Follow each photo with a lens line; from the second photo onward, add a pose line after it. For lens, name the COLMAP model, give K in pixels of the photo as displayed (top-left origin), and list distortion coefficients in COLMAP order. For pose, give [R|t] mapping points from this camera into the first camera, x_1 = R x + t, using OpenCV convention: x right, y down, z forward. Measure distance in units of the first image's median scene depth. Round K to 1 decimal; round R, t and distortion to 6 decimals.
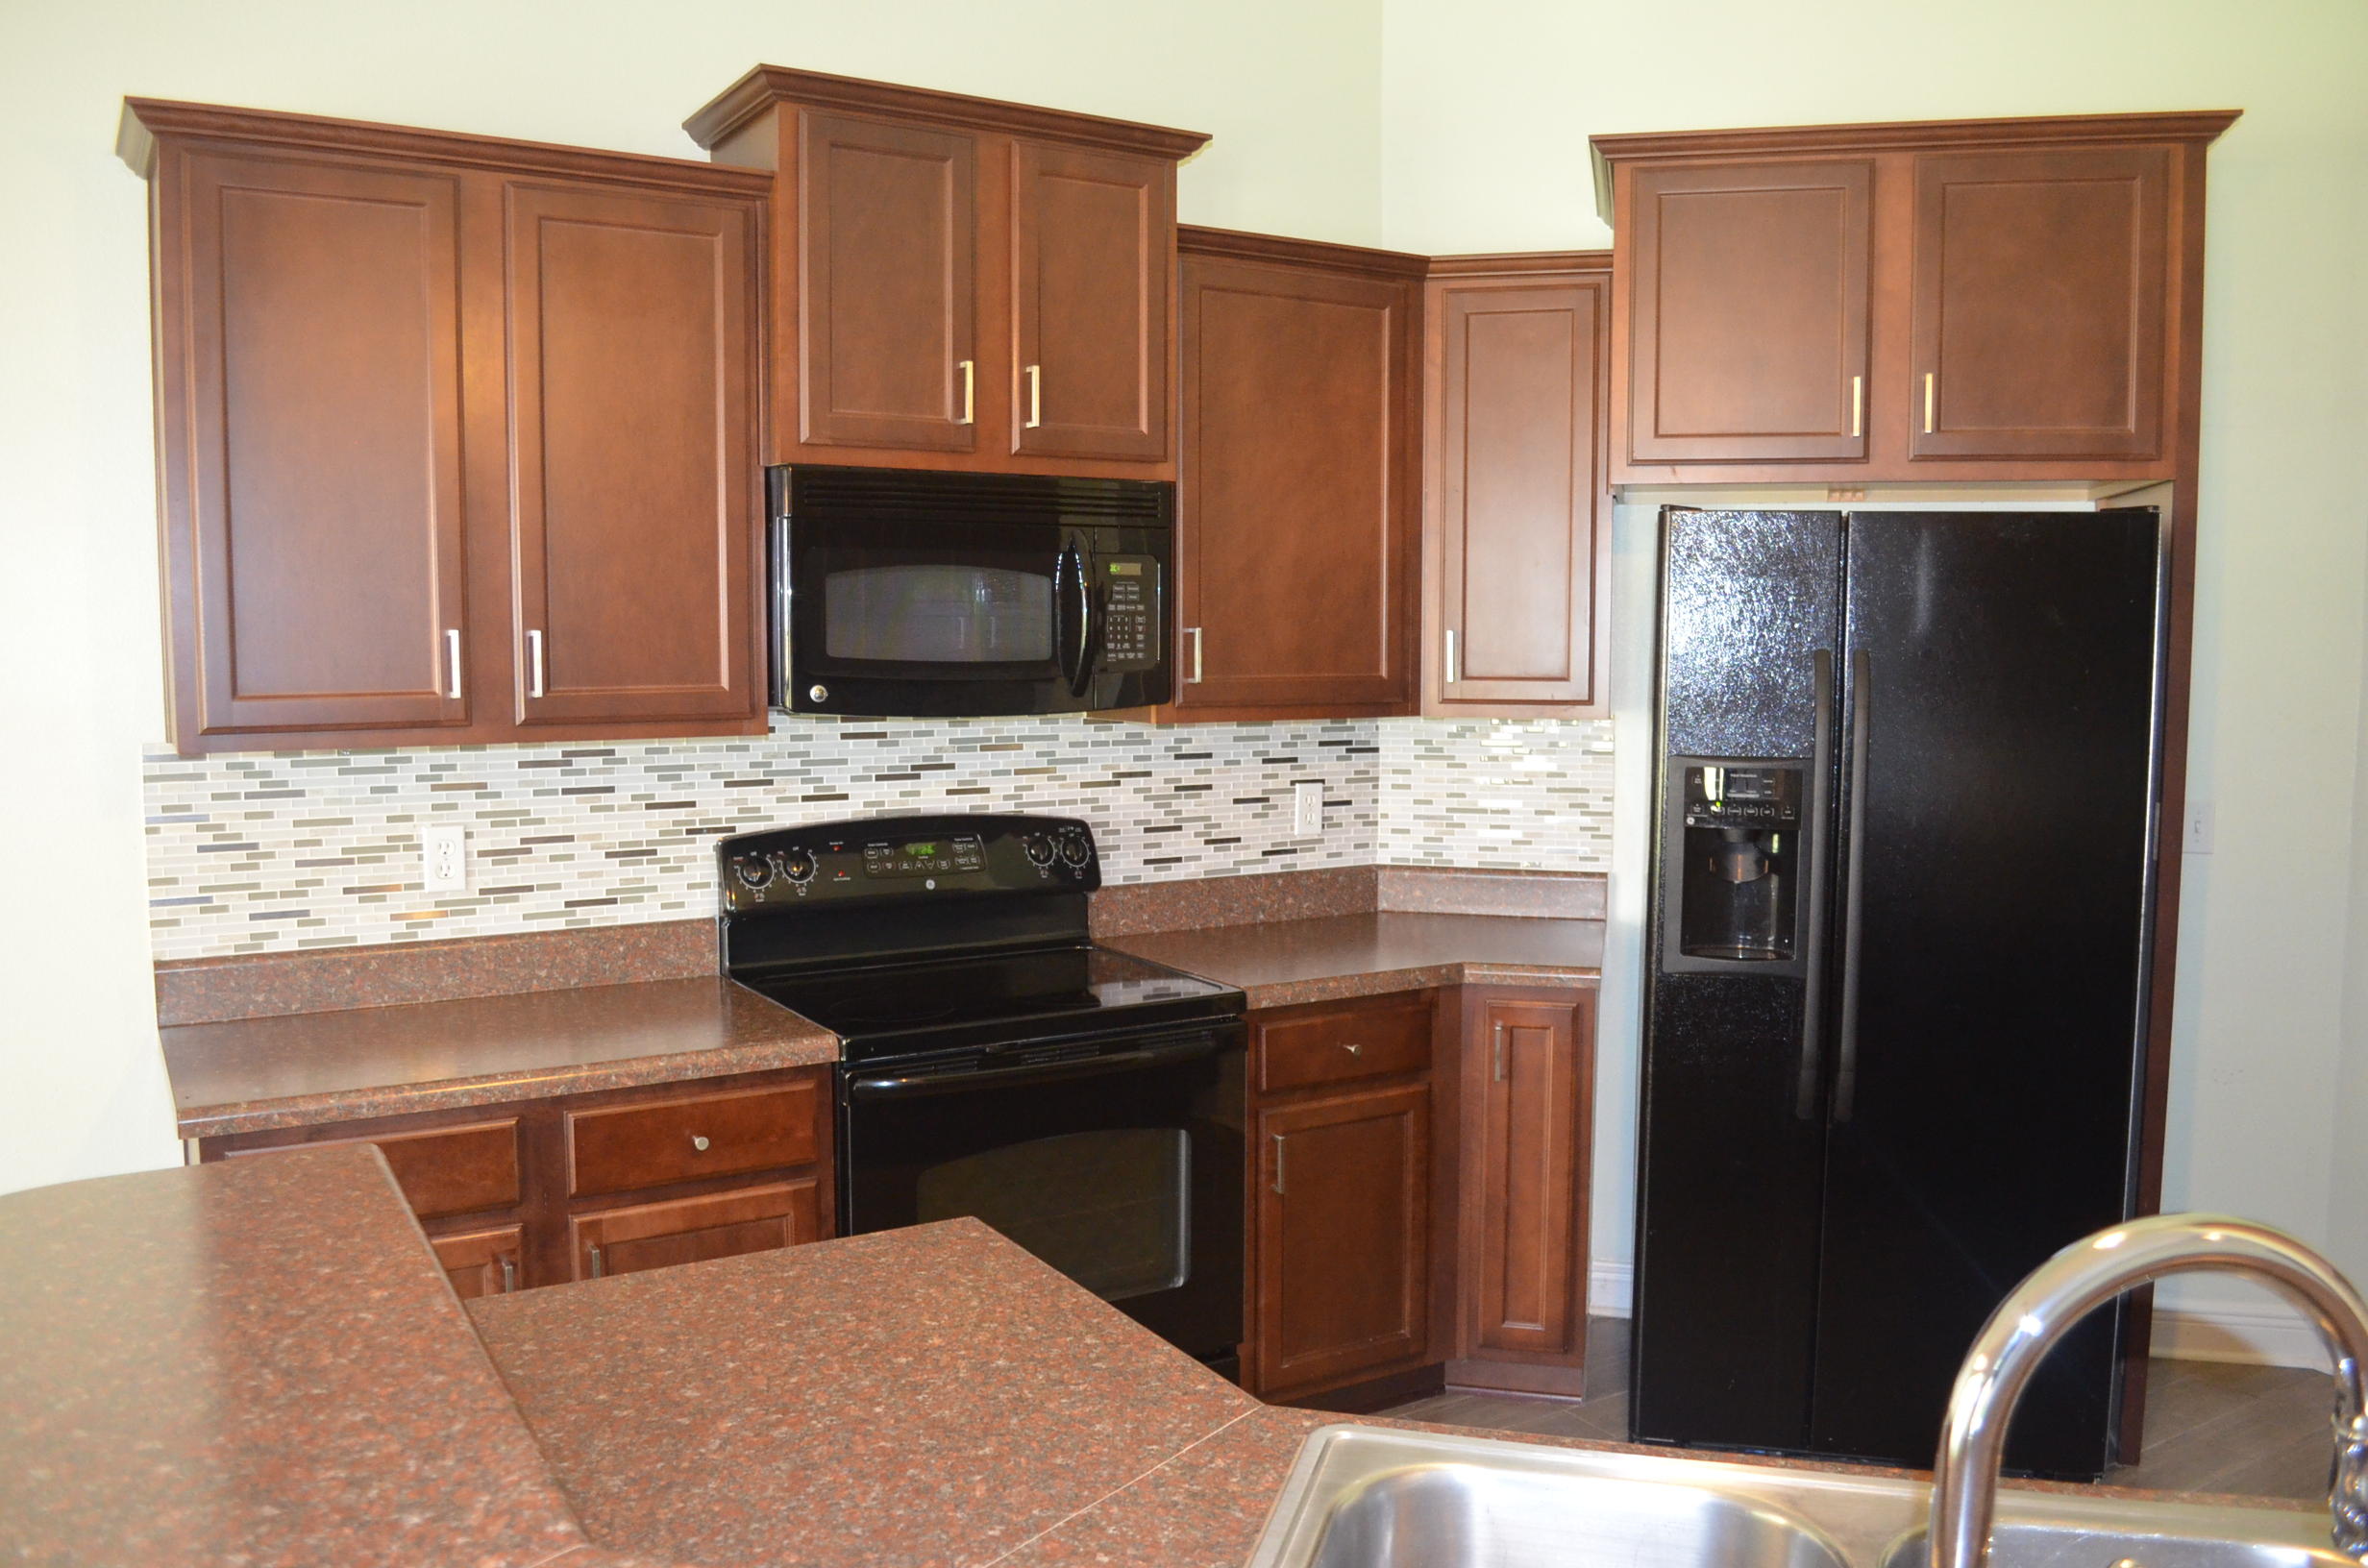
lens RADIAL K [[1848.1, 0, 1184.0], [0, 1848.1, 784.0], [0, 0, 1]] dist [-0.076988, -0.002456]
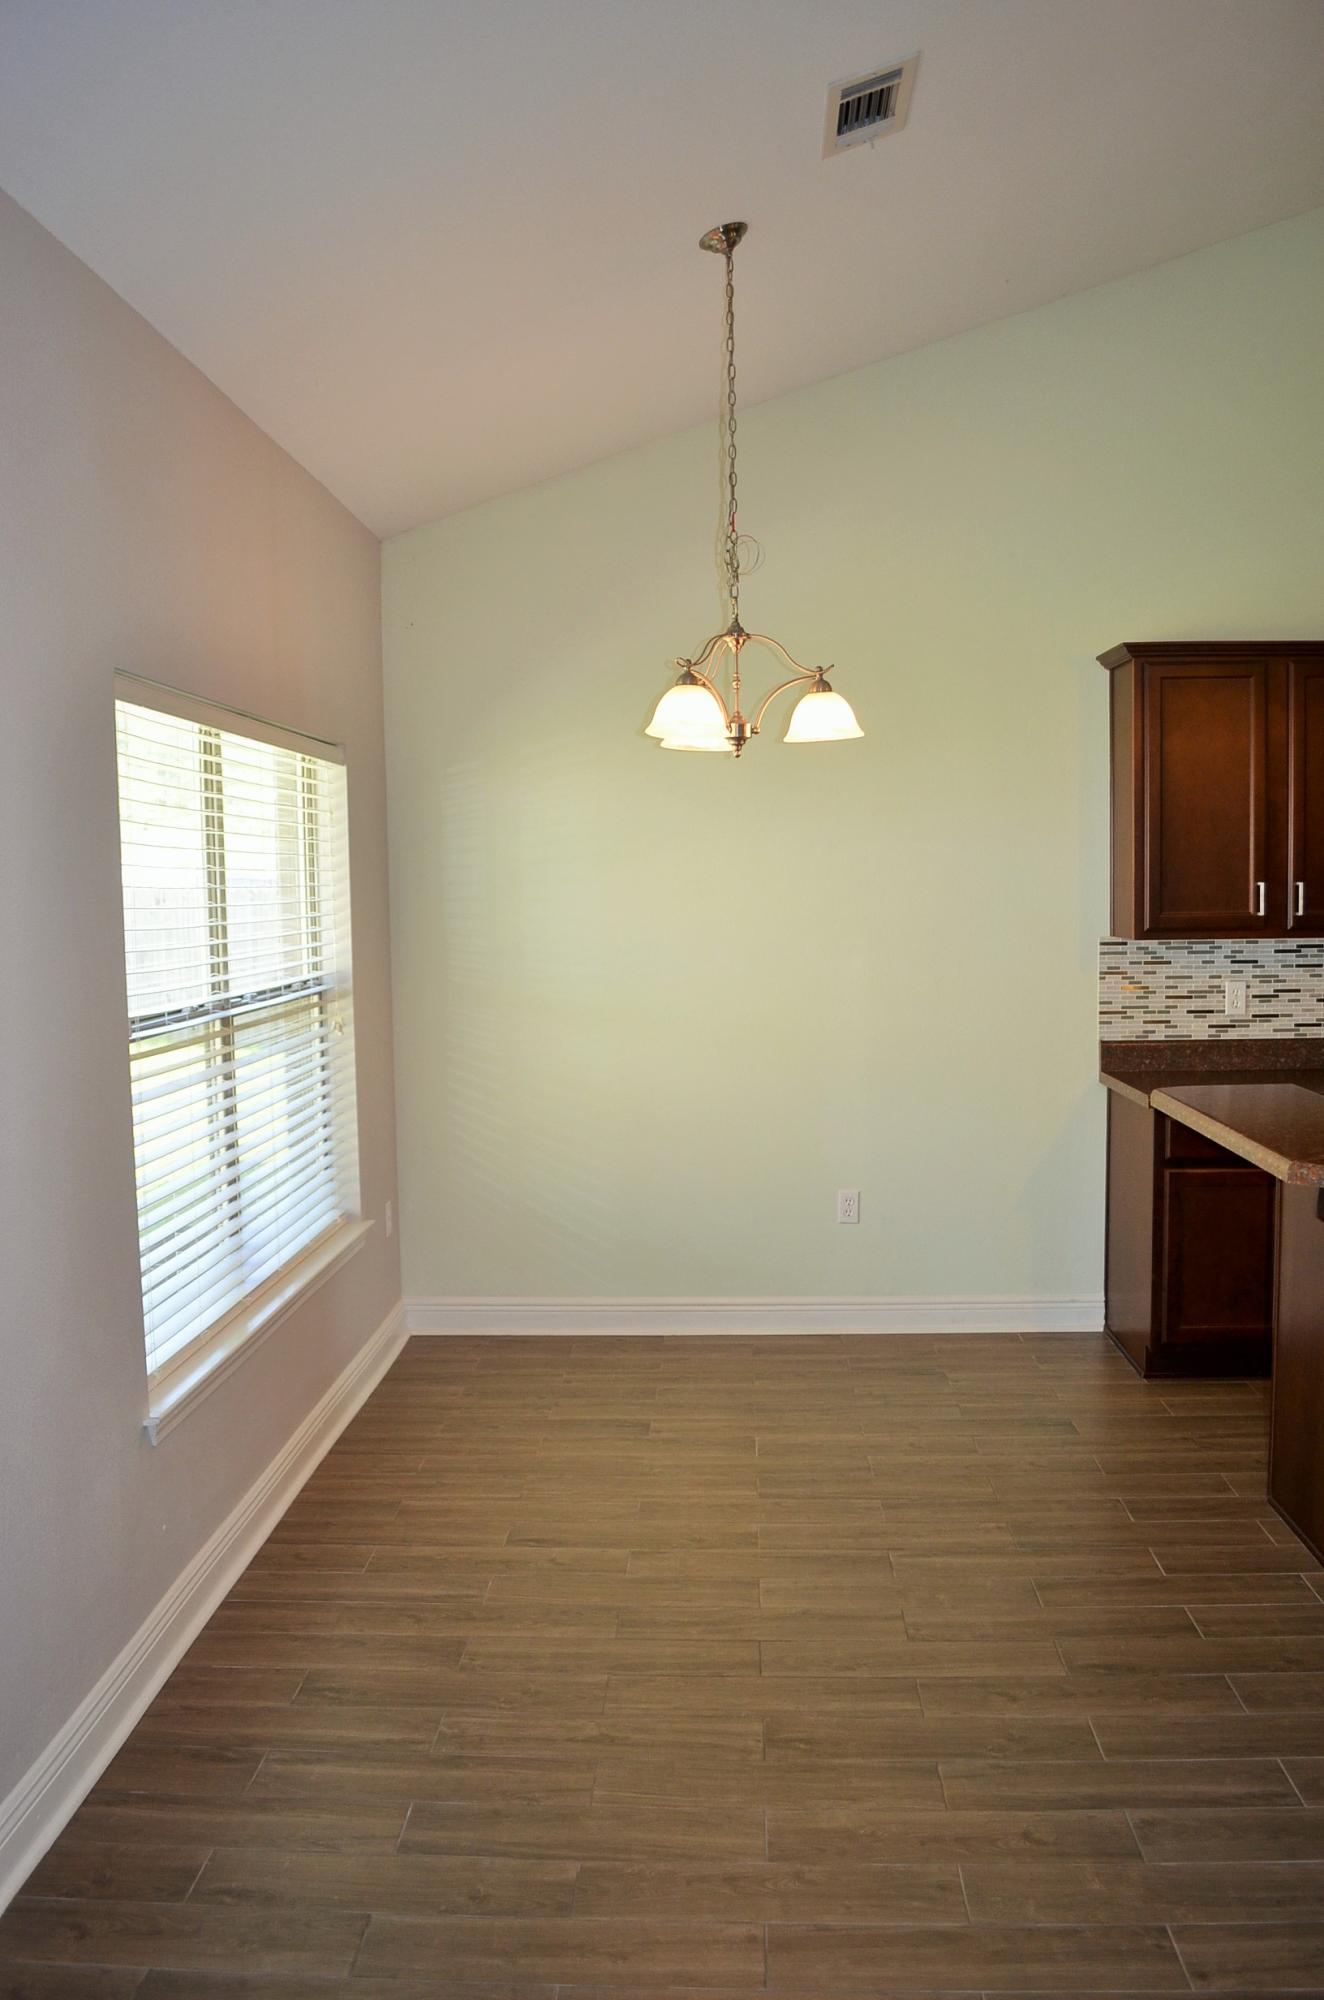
lens RADIAL K [[1561.1, 0, 662.0], [0, 1561.1, 1000.0], [0, 0, 1]] dist [-0.076988, -0.002456]
pose [[0.830181, 0.028807, -0.556749, 0.007507], [-0.029555, 0.999534, 0.007648, 0.048776], [0.556710, 0.010105, 0.830646, -0.729517]]
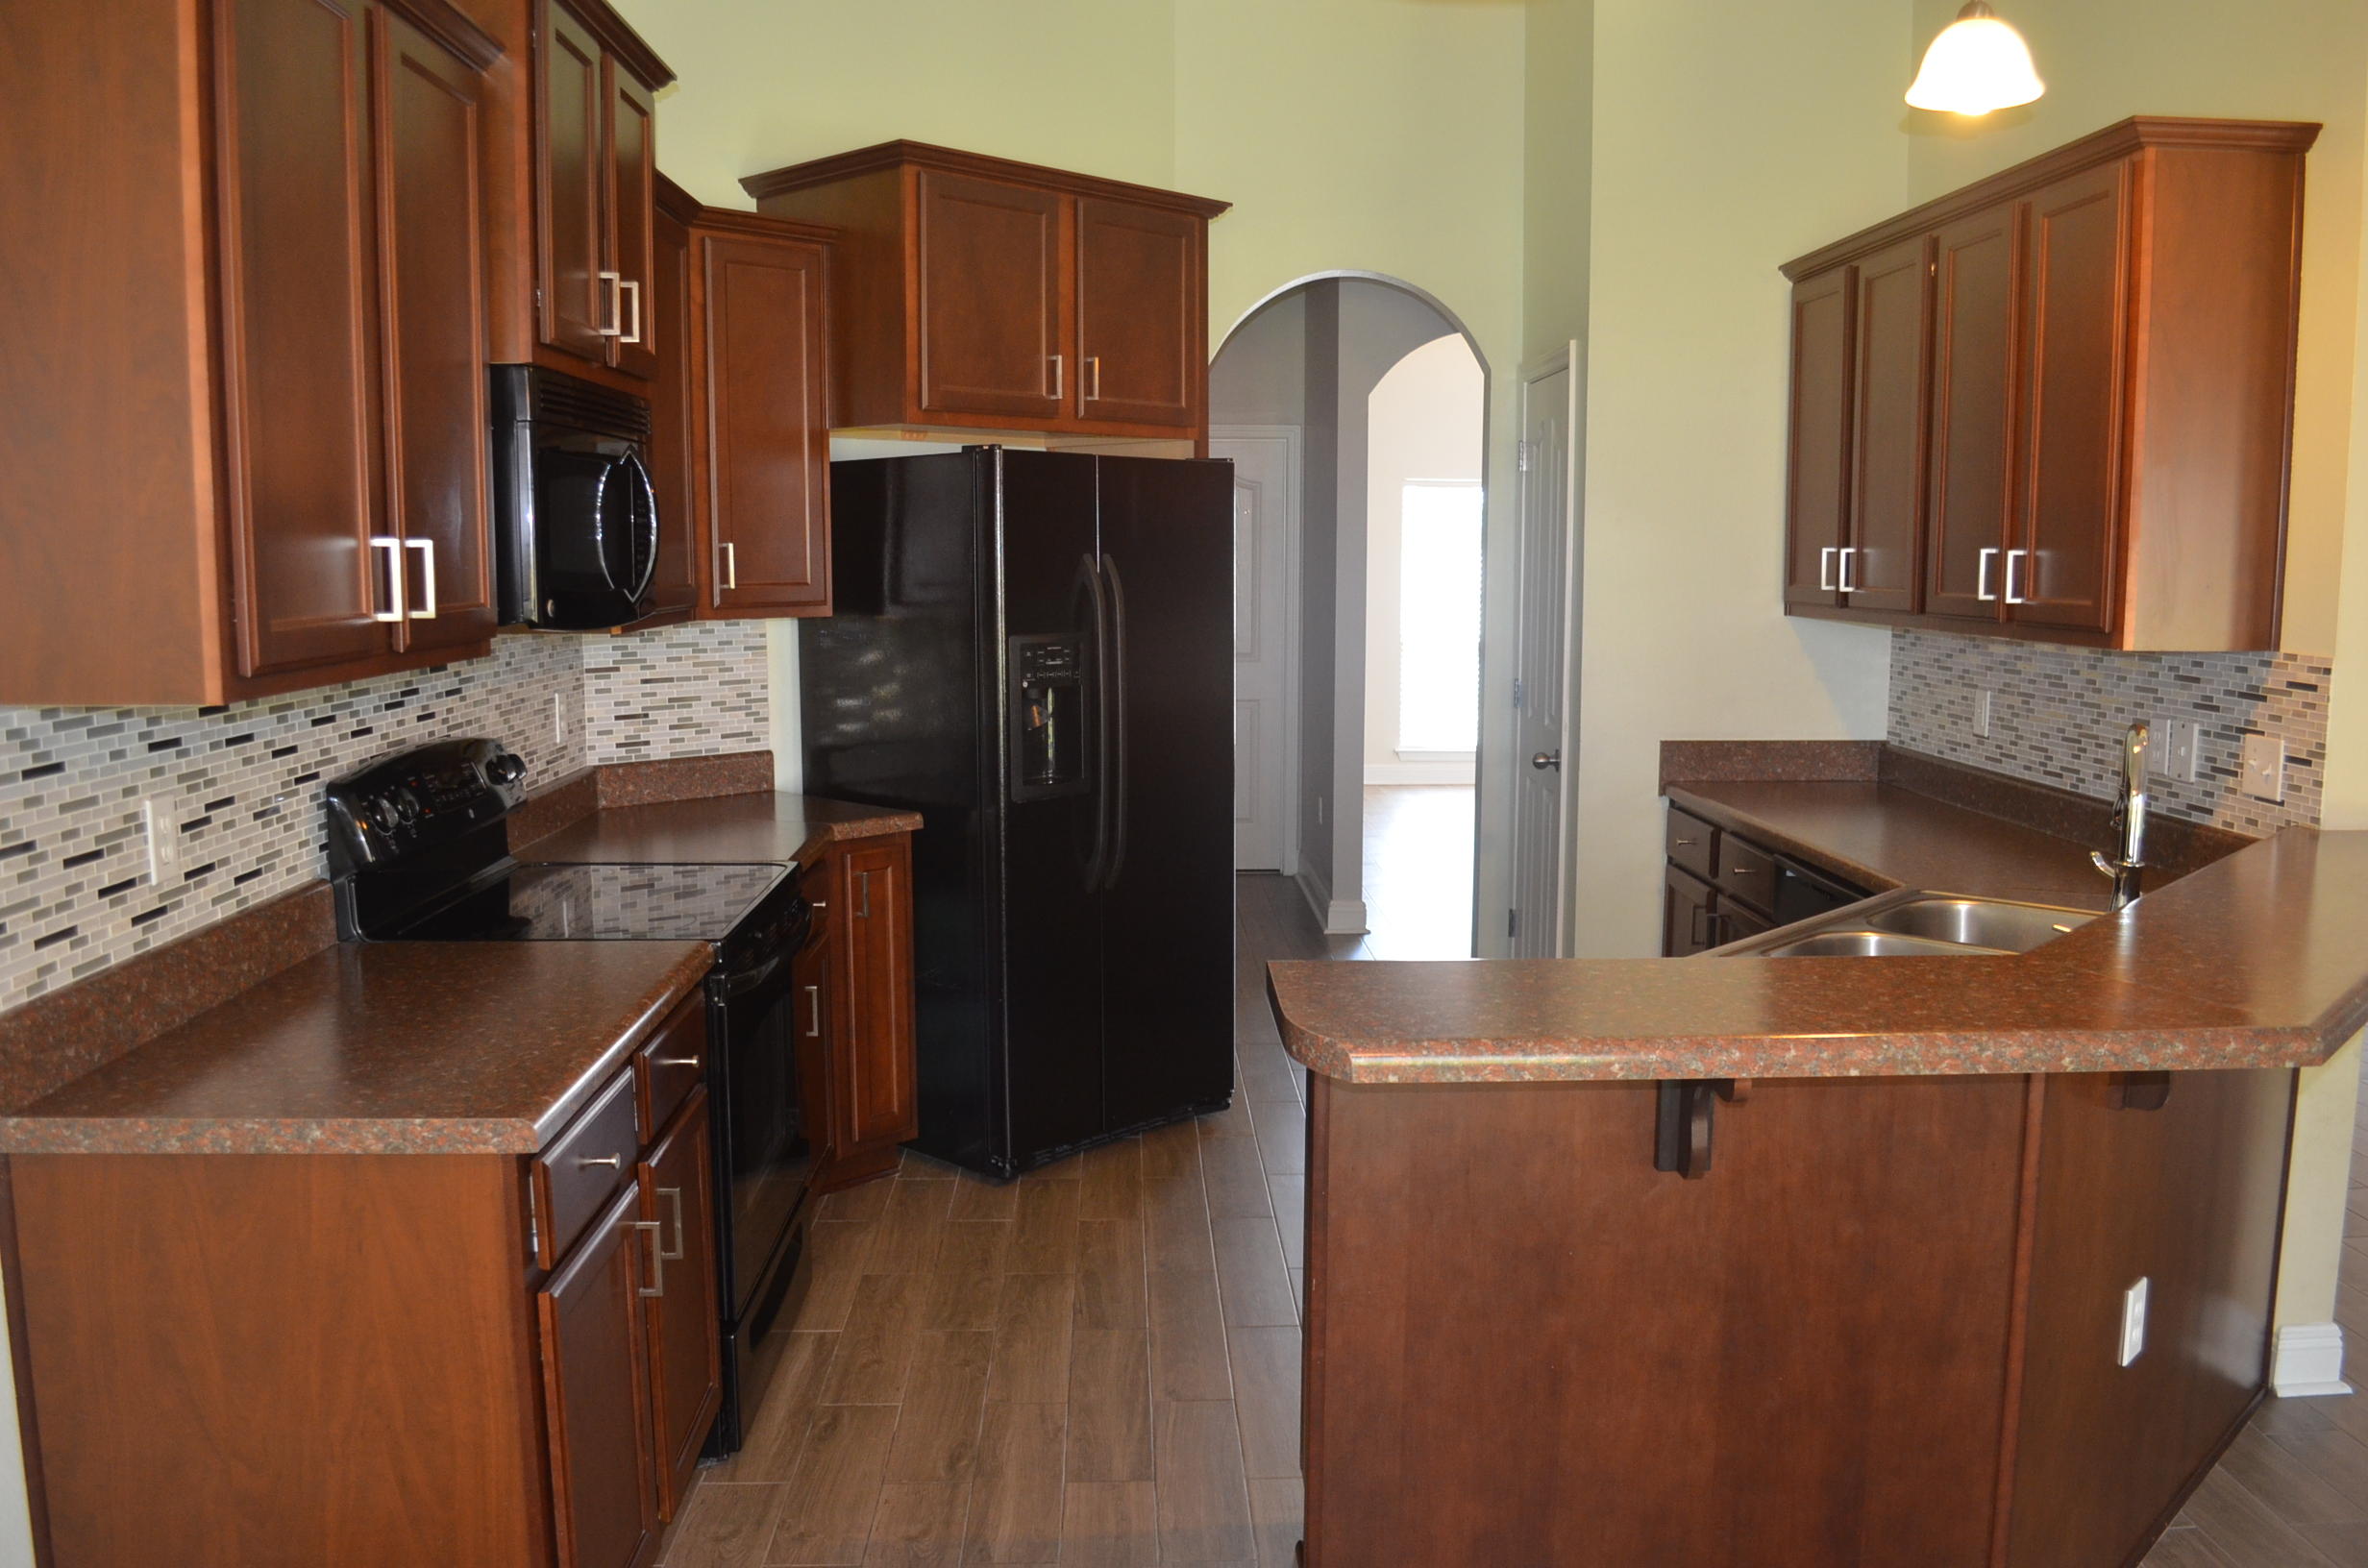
lens RADIAL K [[1848.1, 0, 1184.0], [0, 1848.1, 784.0], [0, 0, 1]] dist [-0.076988, -0.002456]
pose [[0.489534, -0.112142, 0.864743, -0.855375], [0.074249, 0.993455, 0.086801, -0.016190], [-0.868817, 0.021714, 0.494657, 0.248036]]
